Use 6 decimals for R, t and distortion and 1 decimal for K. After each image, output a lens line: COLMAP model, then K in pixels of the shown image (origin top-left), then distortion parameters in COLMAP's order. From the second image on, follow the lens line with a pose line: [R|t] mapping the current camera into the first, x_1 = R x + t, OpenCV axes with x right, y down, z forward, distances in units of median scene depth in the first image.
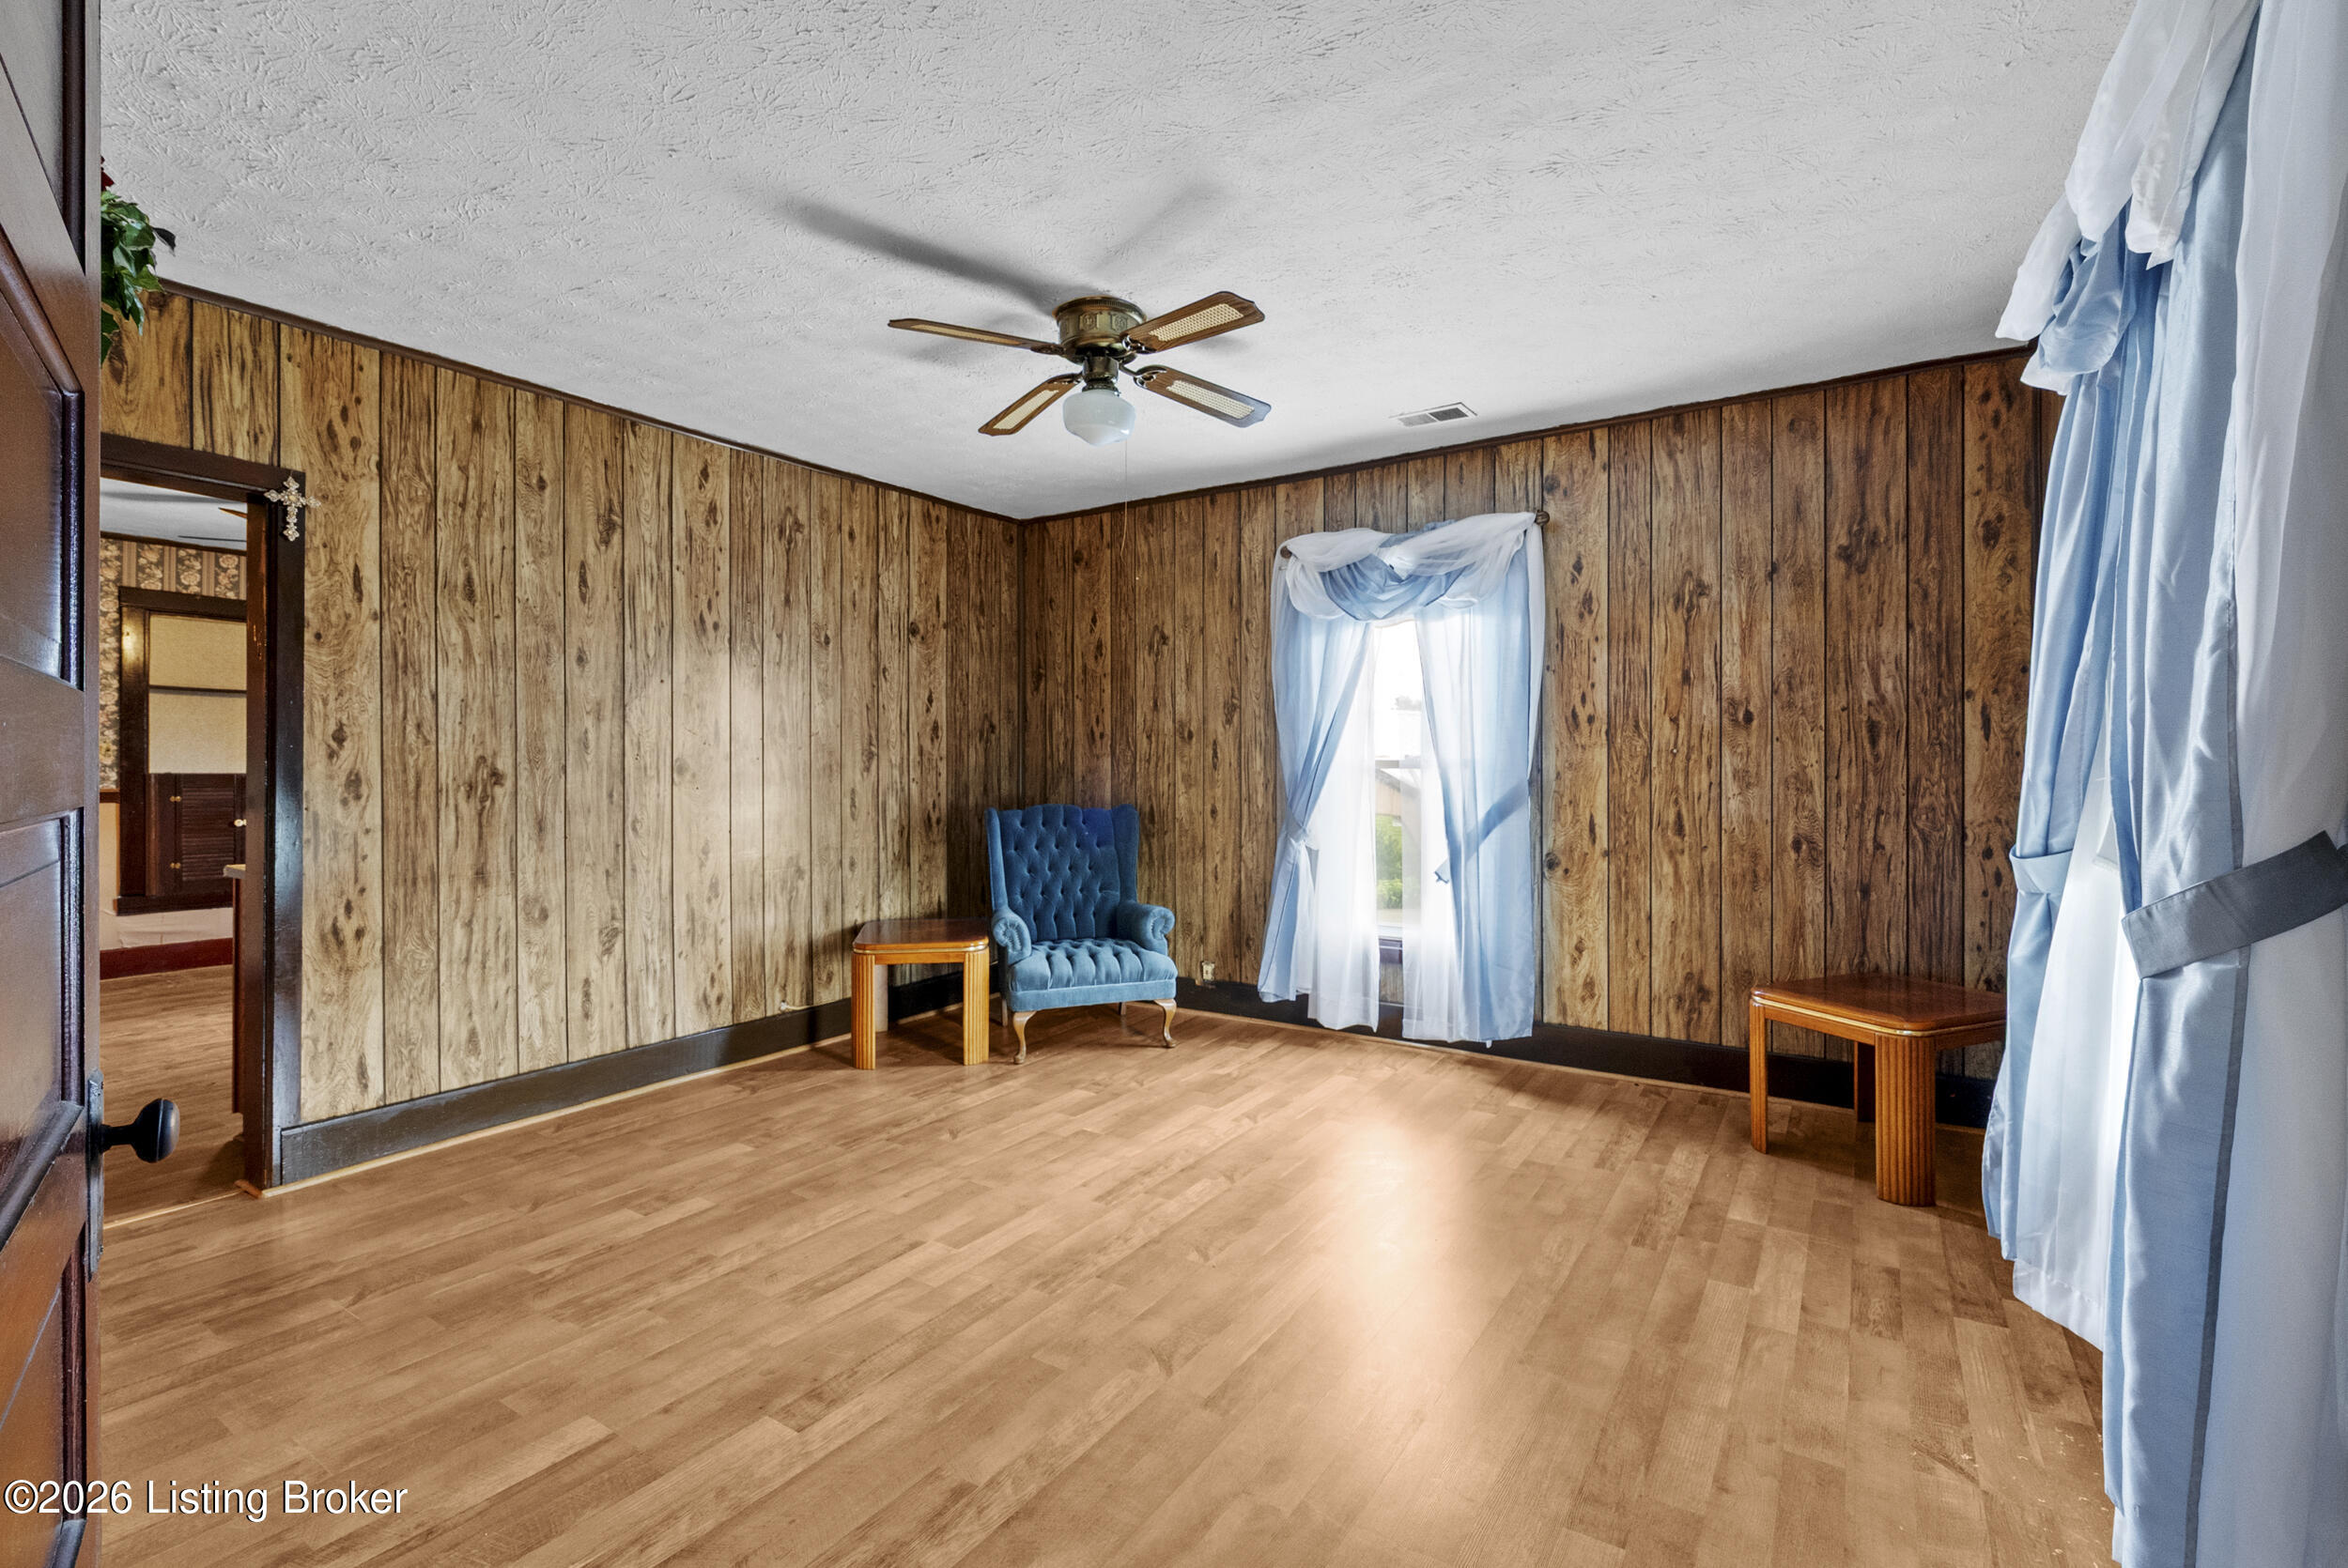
lens RADIAL K [[1048.6, 0, 1175.9], [0, 1048.6, 765.1], [0, 0, 1]] dist [-0.000382, 0.000236]
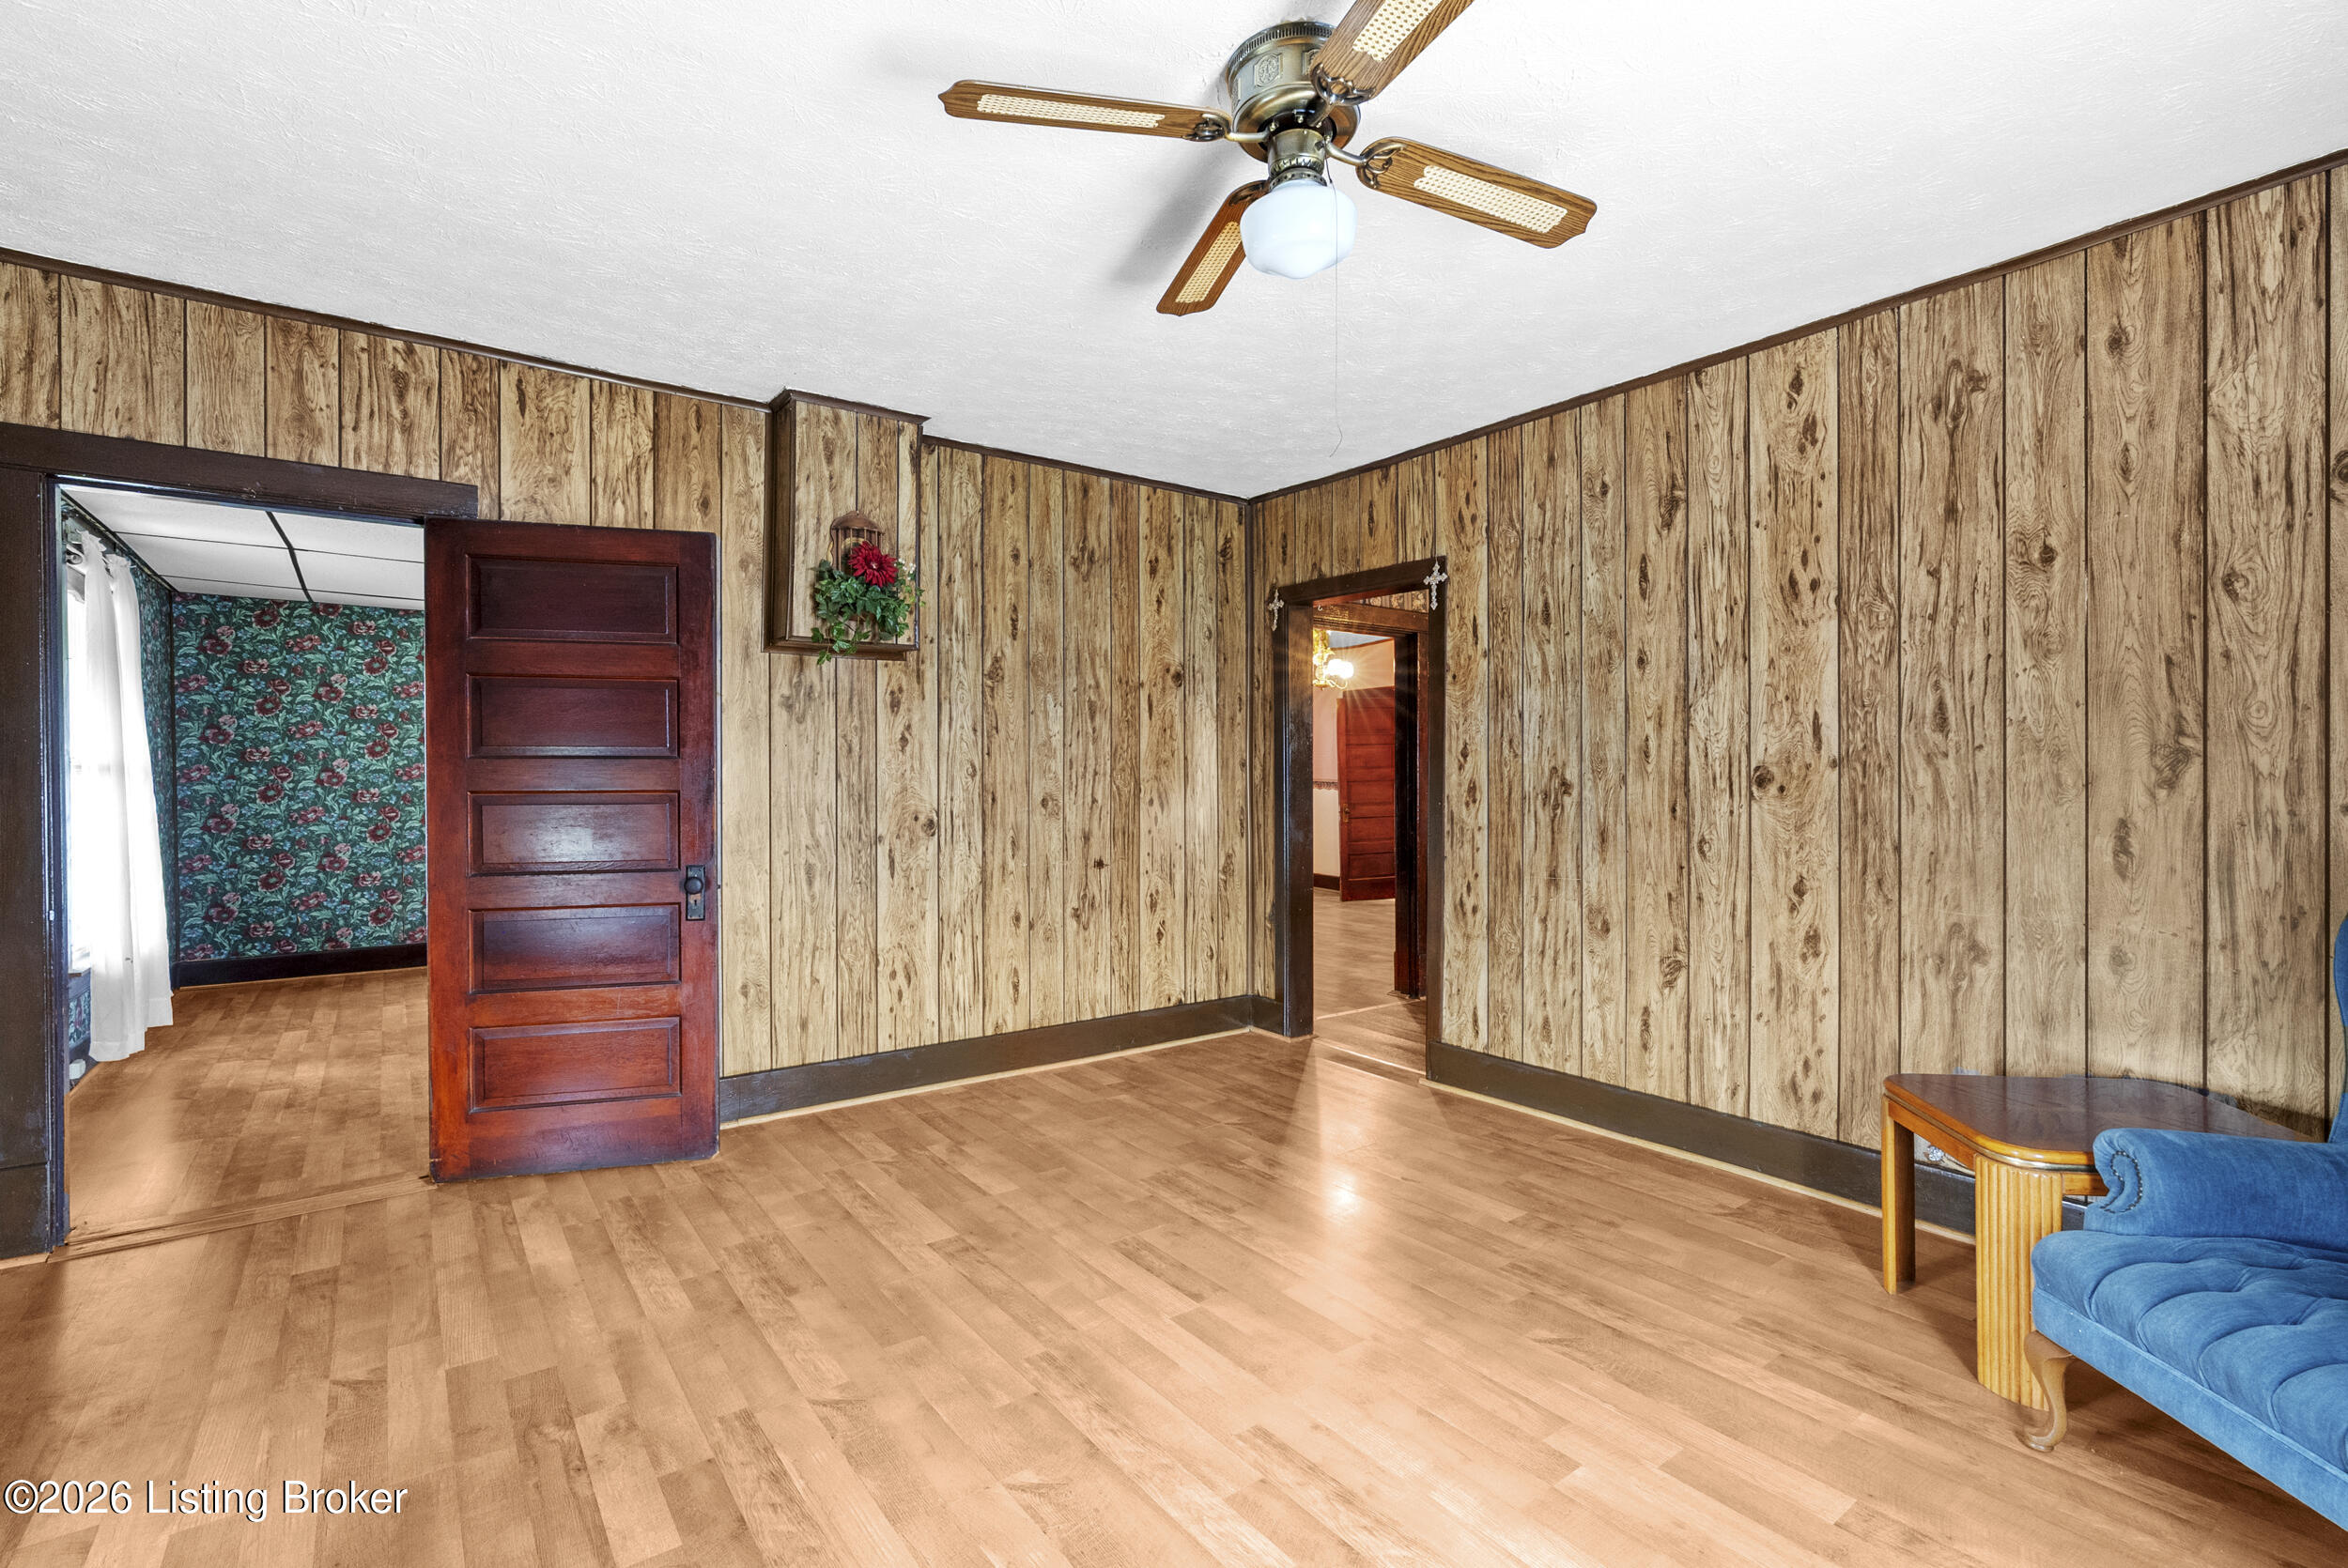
lens RADIAL K [[1059.8, 0, 1181.4], [0, 1059.8, 781.9], [0, 0, 1]] dist [-0.003968, 0.001041]
pose [[-0.336925, 0.009610, -0.941482, 0.465626], [0.003592, 0.999954, 0.008922, -0.004152], [0.941525, -0.000376, -0.336944, 0.960376]]
